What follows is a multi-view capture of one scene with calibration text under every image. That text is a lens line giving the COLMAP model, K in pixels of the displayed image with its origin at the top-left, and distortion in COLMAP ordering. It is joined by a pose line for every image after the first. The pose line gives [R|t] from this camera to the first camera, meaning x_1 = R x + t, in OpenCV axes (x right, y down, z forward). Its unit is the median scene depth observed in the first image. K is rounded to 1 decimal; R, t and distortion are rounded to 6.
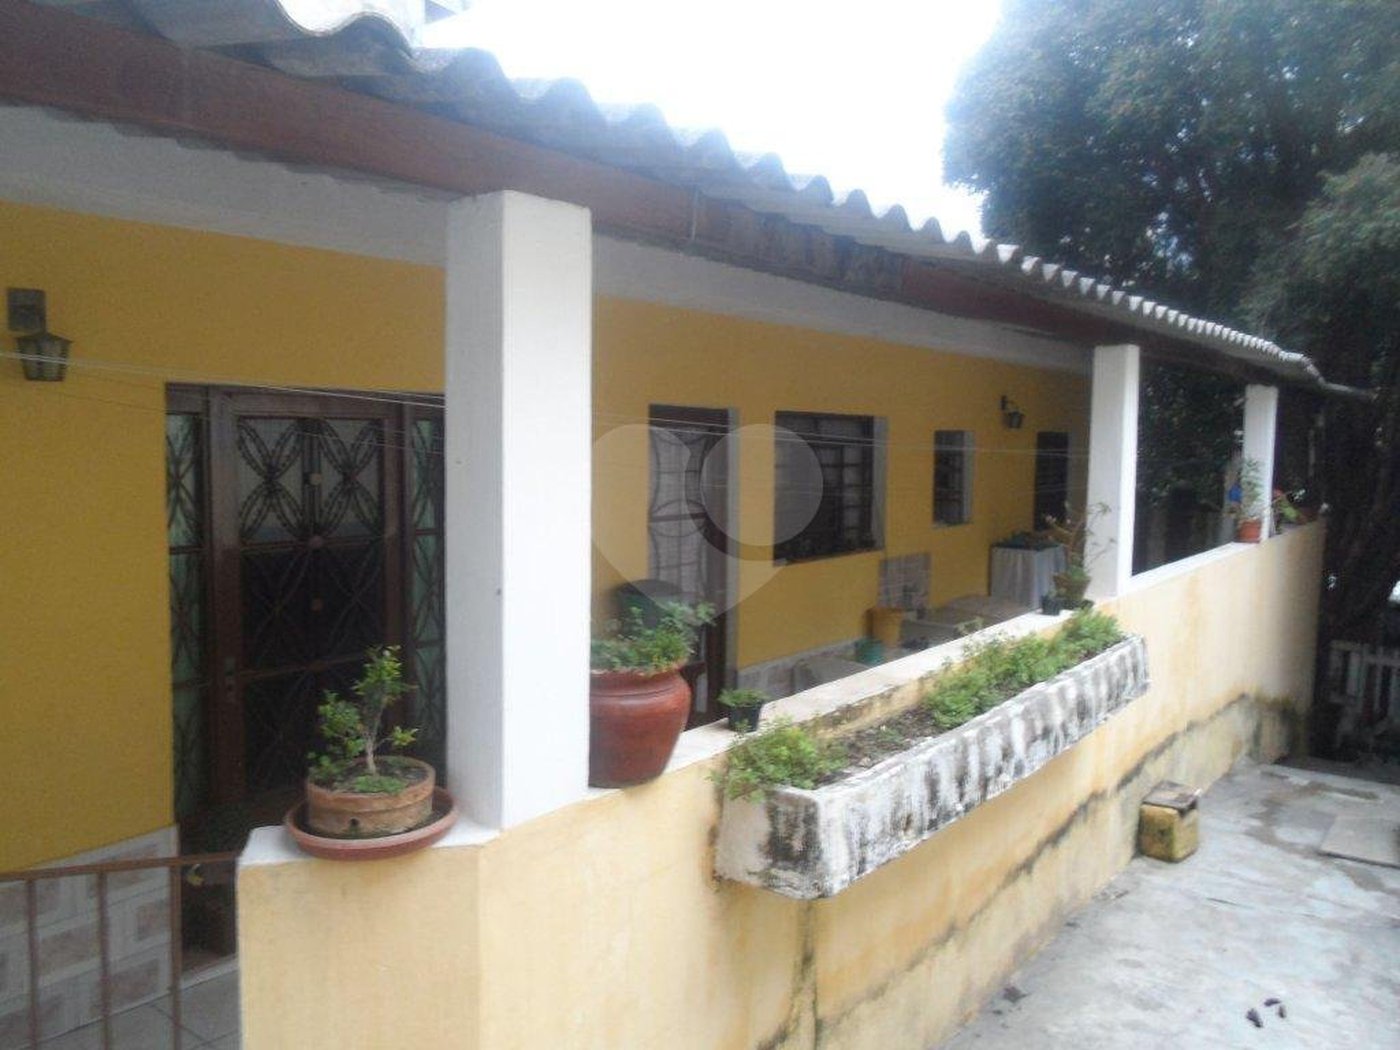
lens RADIAL K [[1051.3, 0, 728.2], [0, 1051.3, 518.3], [0, 0, 1]] dist [-0.056492, 0.065598]
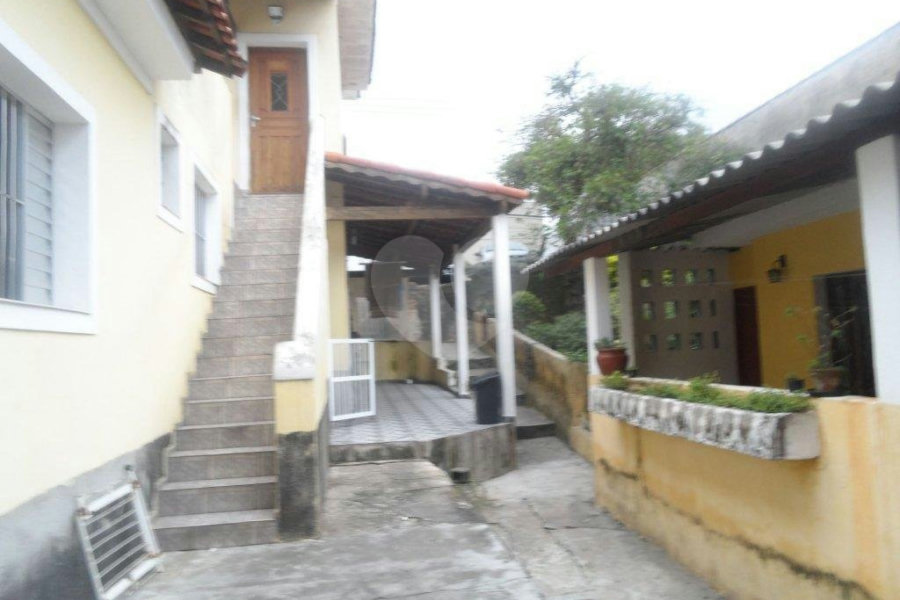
lens RADIAL K [[669.8, 0, 451.2], [0, 669.8, 302.7], [0, 0, 1]] dist [-0.041392, 0.003192]
pose [[-0.691125, -0.024389, -0.722324, 1.300067], [-0.022149, 0.999676, -0.012562, 0.002016], [0.722396, 0.007317, -0.691441, 1.355429]]
